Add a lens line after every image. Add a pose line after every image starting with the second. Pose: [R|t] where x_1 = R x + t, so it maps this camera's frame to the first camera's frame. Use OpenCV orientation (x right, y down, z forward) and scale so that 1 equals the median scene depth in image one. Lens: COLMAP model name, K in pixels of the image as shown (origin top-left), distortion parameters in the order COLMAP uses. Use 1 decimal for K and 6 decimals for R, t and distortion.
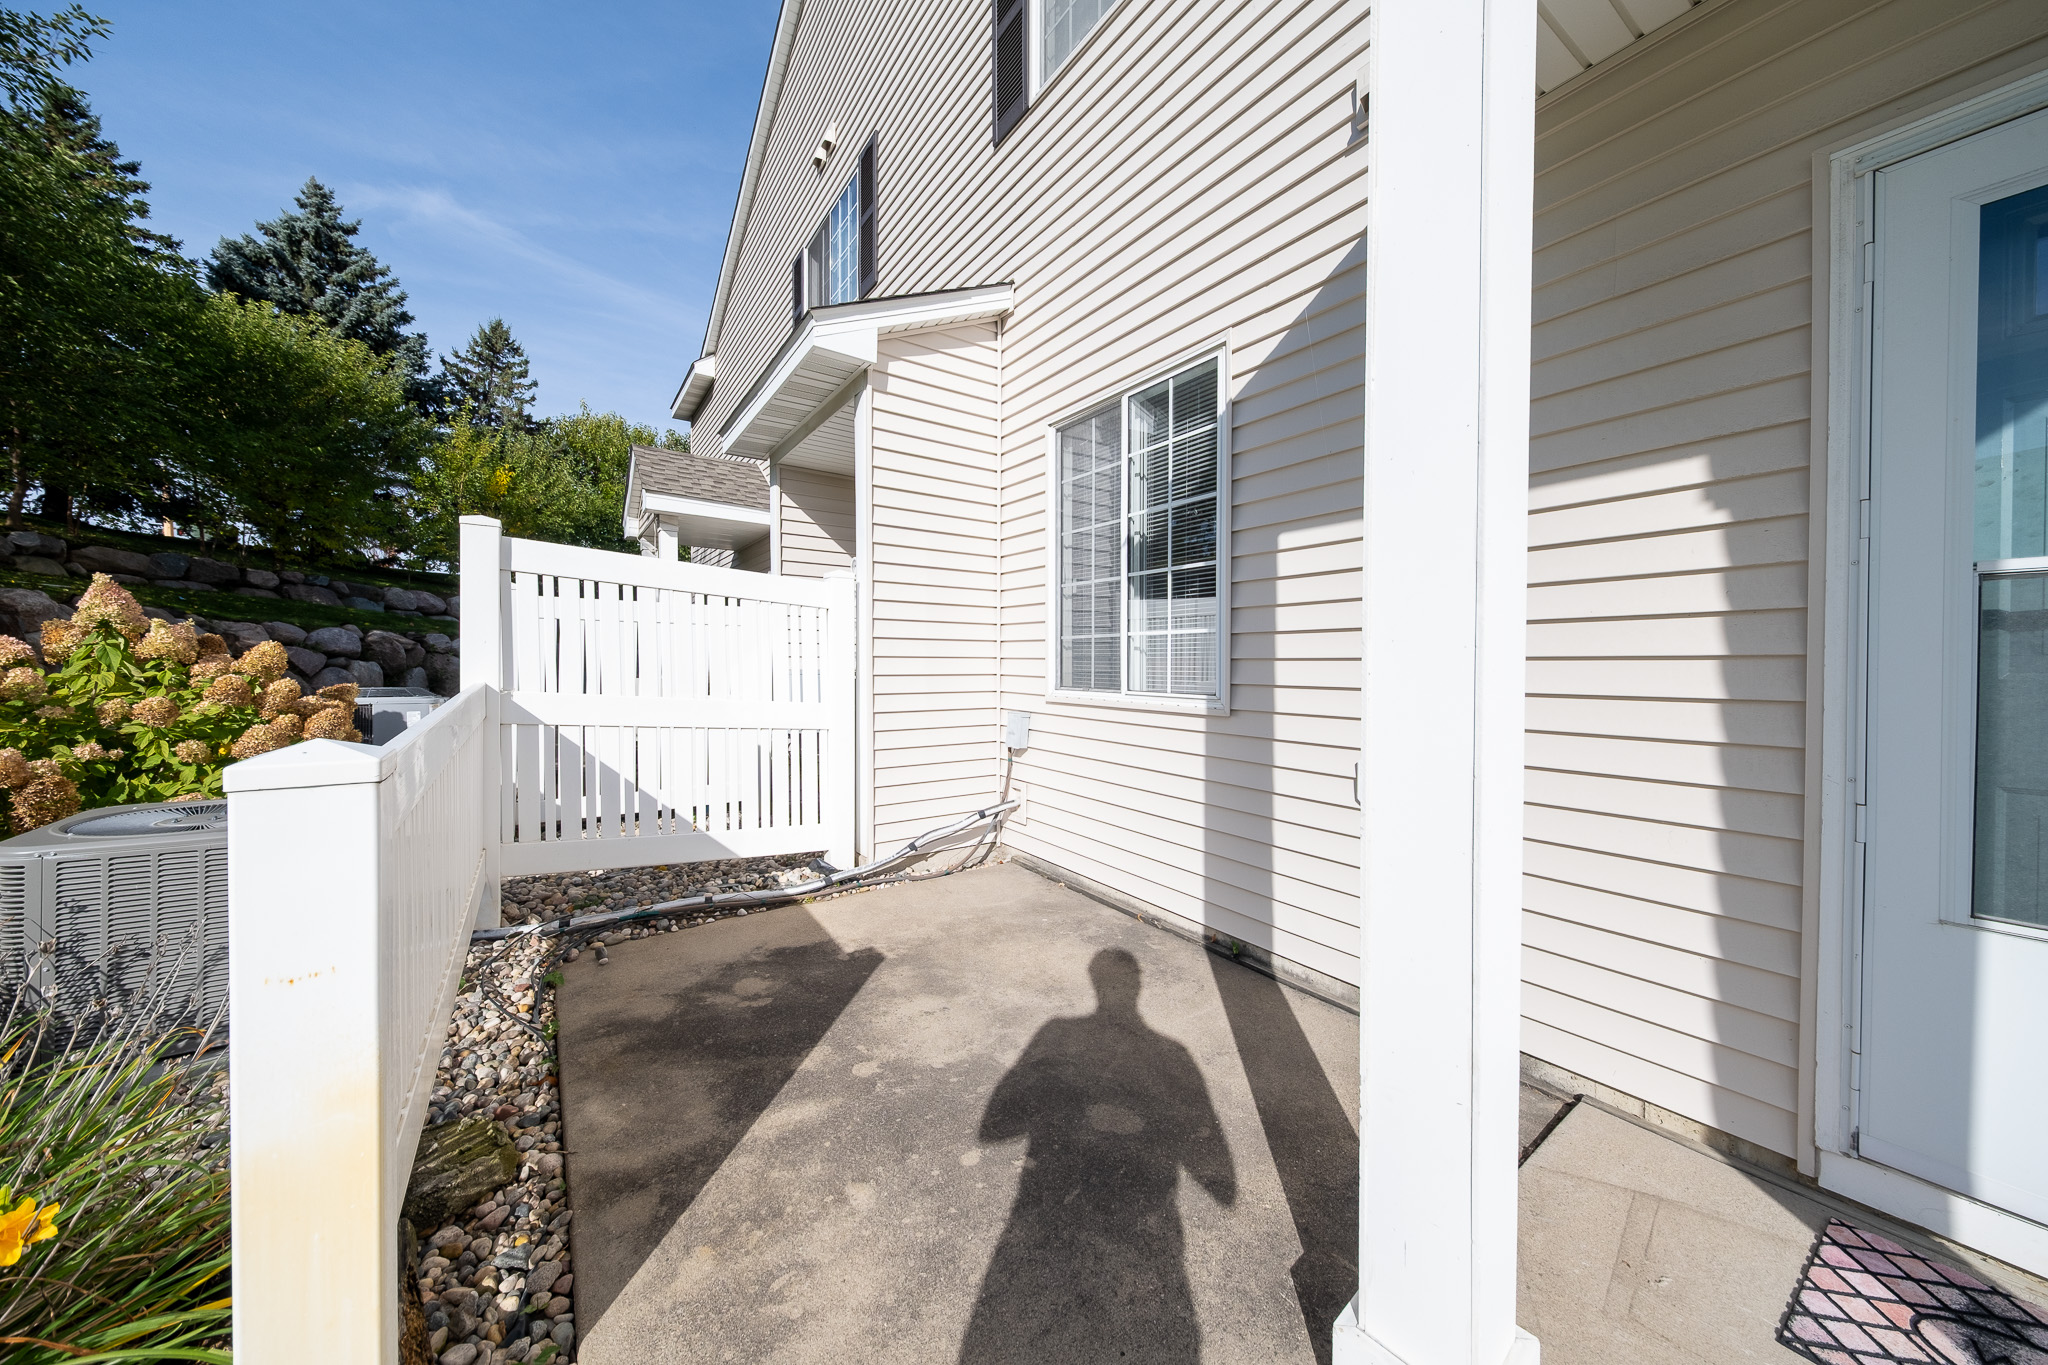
lens RADIAL K [[687.5, 0, 1021.8], [0, 687.5, 667.8], [0, 0, 1]] dist [0.004143, -0.001150]
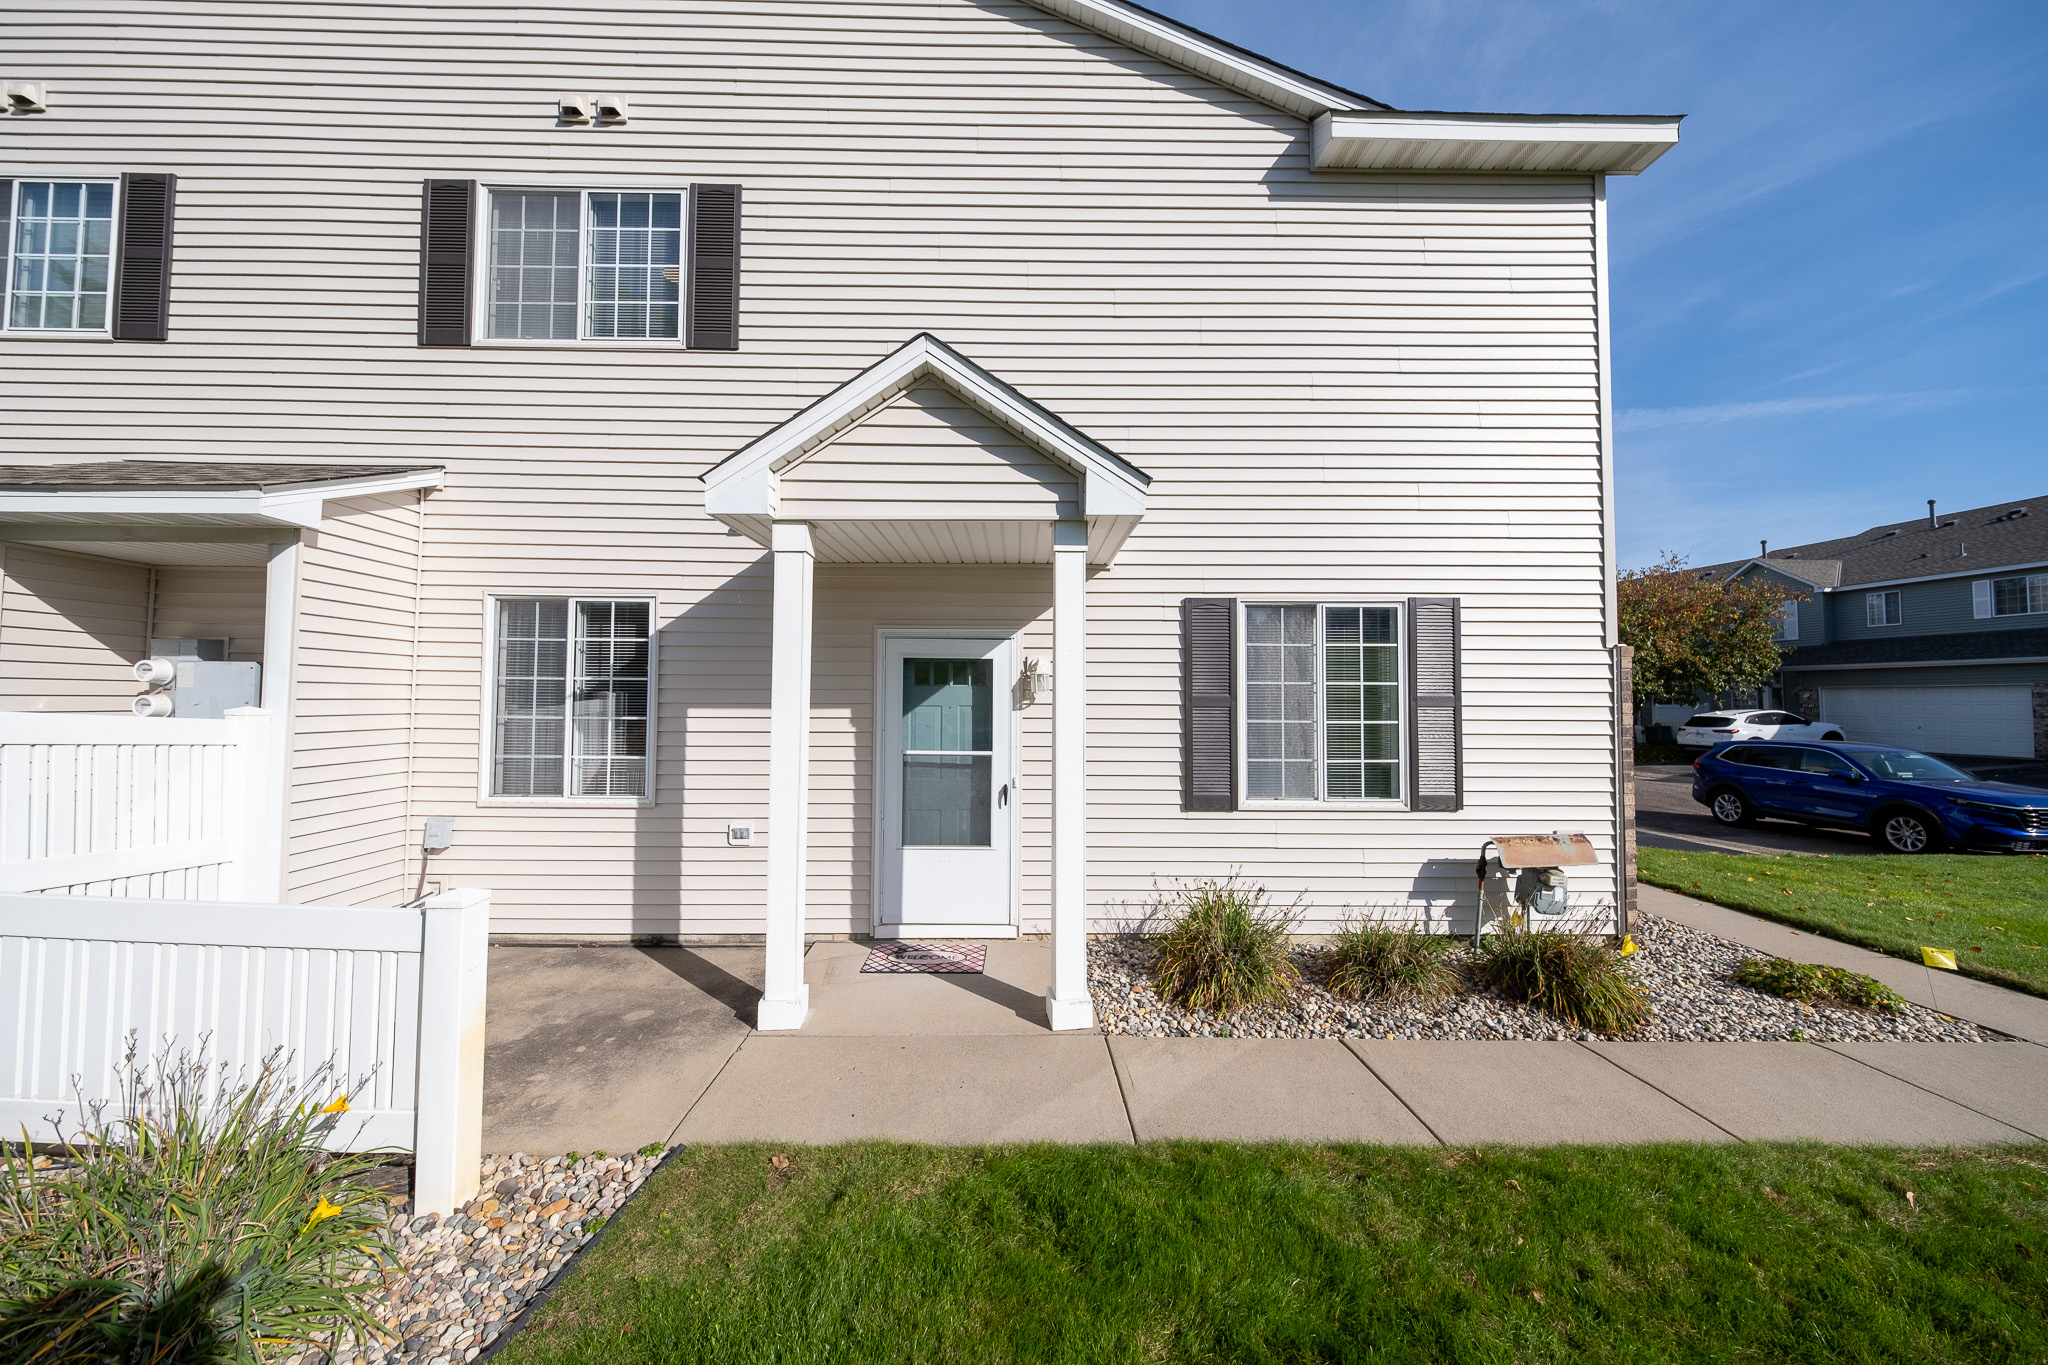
lens RADIAL K [[687.5, 0, 1015.1], [0, 687.5, 677.3], [0, 0, 1]] dist [0.004143, -0.001150]
pose [[0.553837, 0.030344, 0.832072, -0.633133], [0.001015, 0.999310, -0.037118, -0.187222], [-0.832624, 0.021403, 0.553424, -0.718562]]
